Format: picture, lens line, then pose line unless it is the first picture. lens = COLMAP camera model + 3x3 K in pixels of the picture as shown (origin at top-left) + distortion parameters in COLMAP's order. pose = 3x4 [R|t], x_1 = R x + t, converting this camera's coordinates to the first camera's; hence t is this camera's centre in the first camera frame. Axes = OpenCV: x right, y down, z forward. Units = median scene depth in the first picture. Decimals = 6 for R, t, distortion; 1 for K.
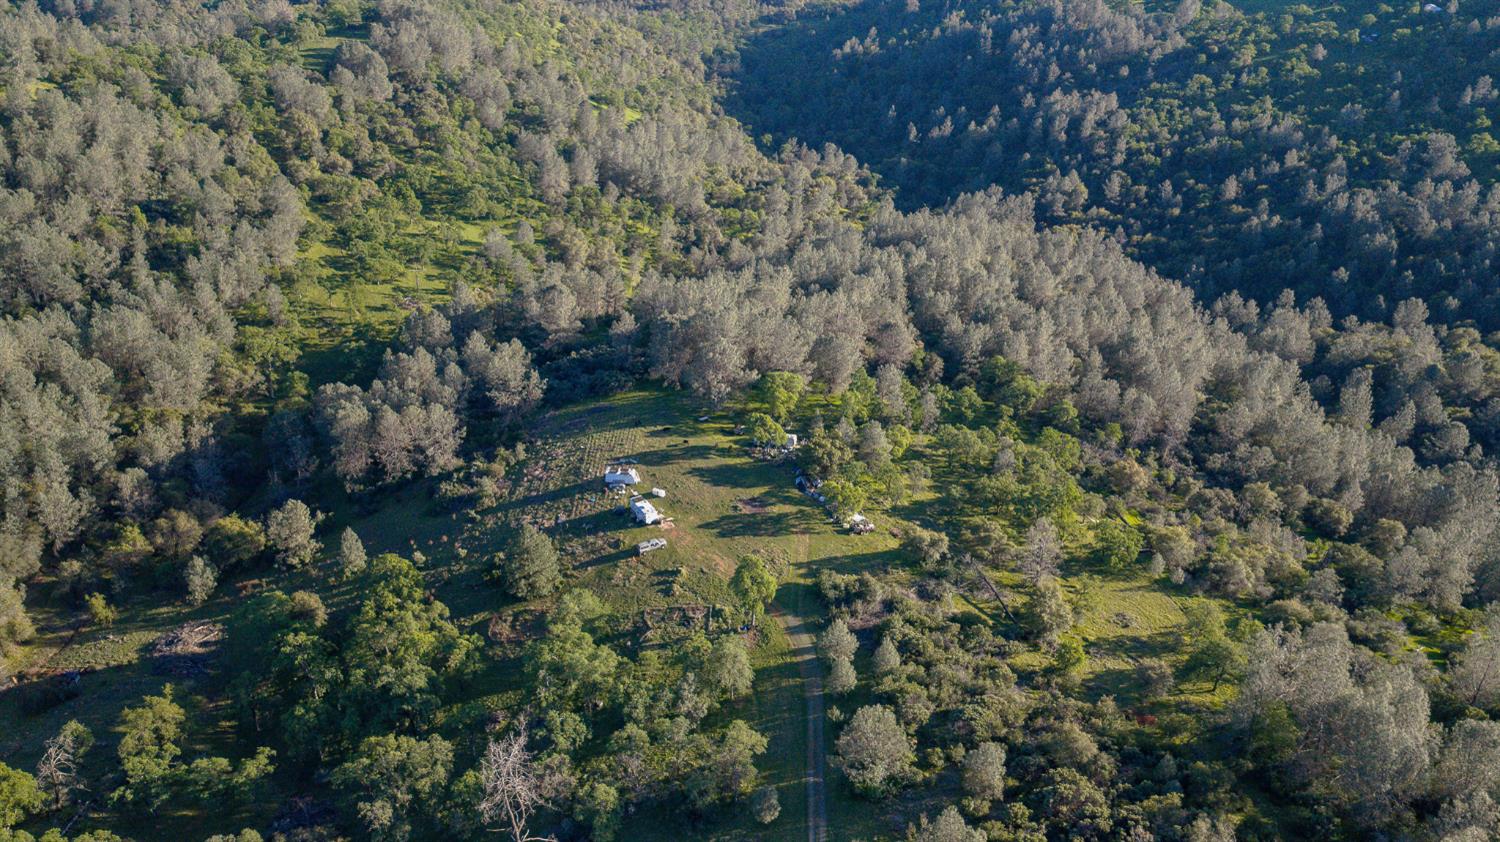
lens RADIAL K [[1245.2, 0, 761.5], [0, 1245.2, 422.5], [0, 0, 1]] dist [0.018019, -0.046796]
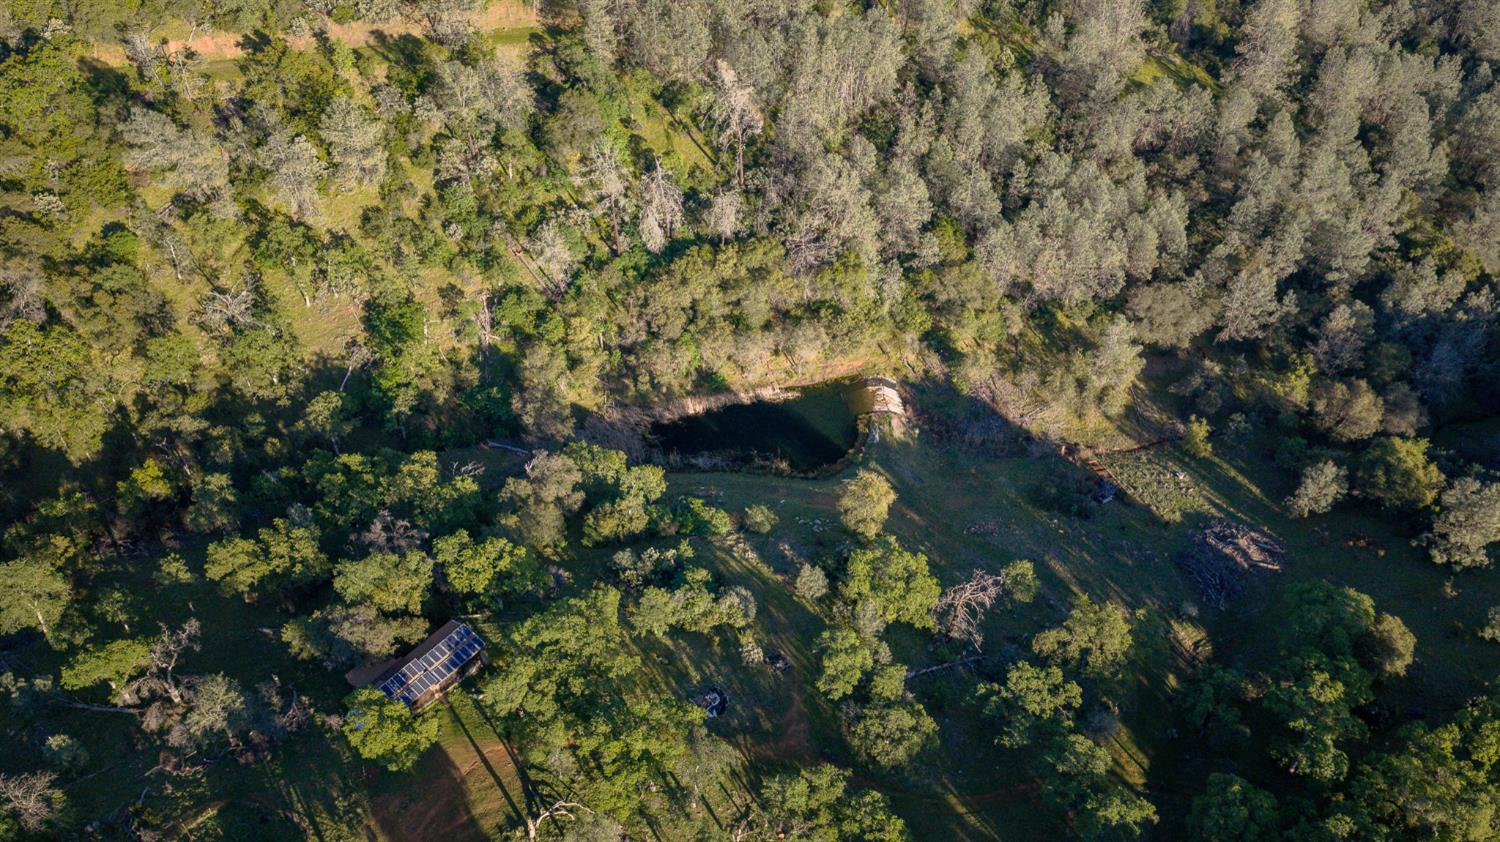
lens RADIAL K [[1245.2, 0, 748.6], [0, 1245.2, 421.1], [0, 0, 1]] dist [0.018019, -0.046796]
pose [[0.408362, 0.608456, -0.680457, -0.099673], [-0.451458, 0.782516, 0.428783, -0.055563], [0.793364, 0.132099, 0.594242, 0.258548]]
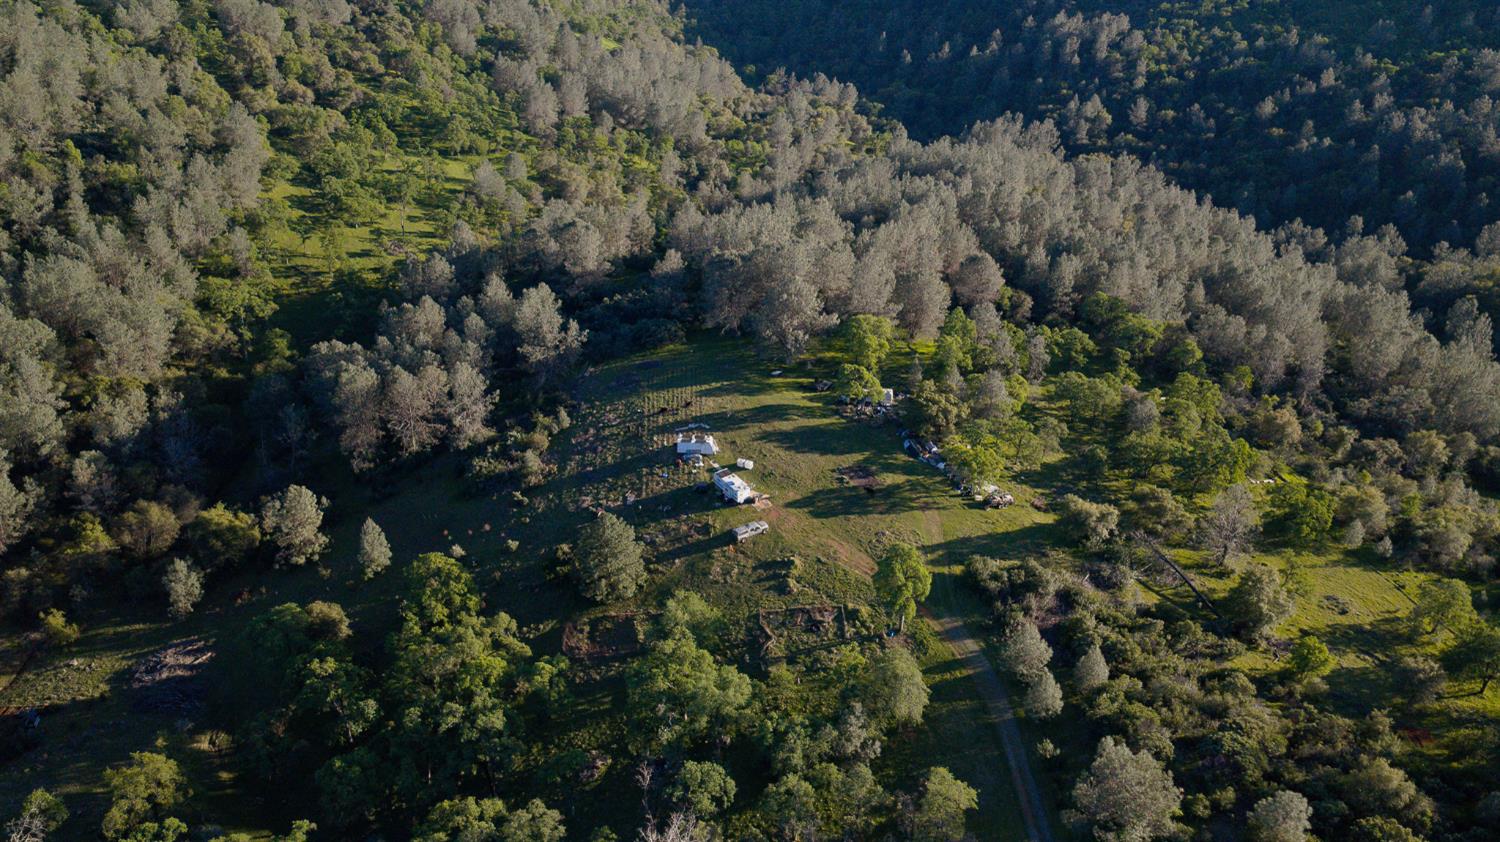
lens RADIAL K [[1245.2, 0, 760.6], [0, 1245.2, 424.2], [0, 0, 1]] dist [0.018019, -0.046796]
pose [[0.998549, -0.026900, 0.046652, -0.094206], [0.025022, 0.998871, 0.040384, -0.002388], [-0.047686, -0.039158, 0.998095, 0.151858]]
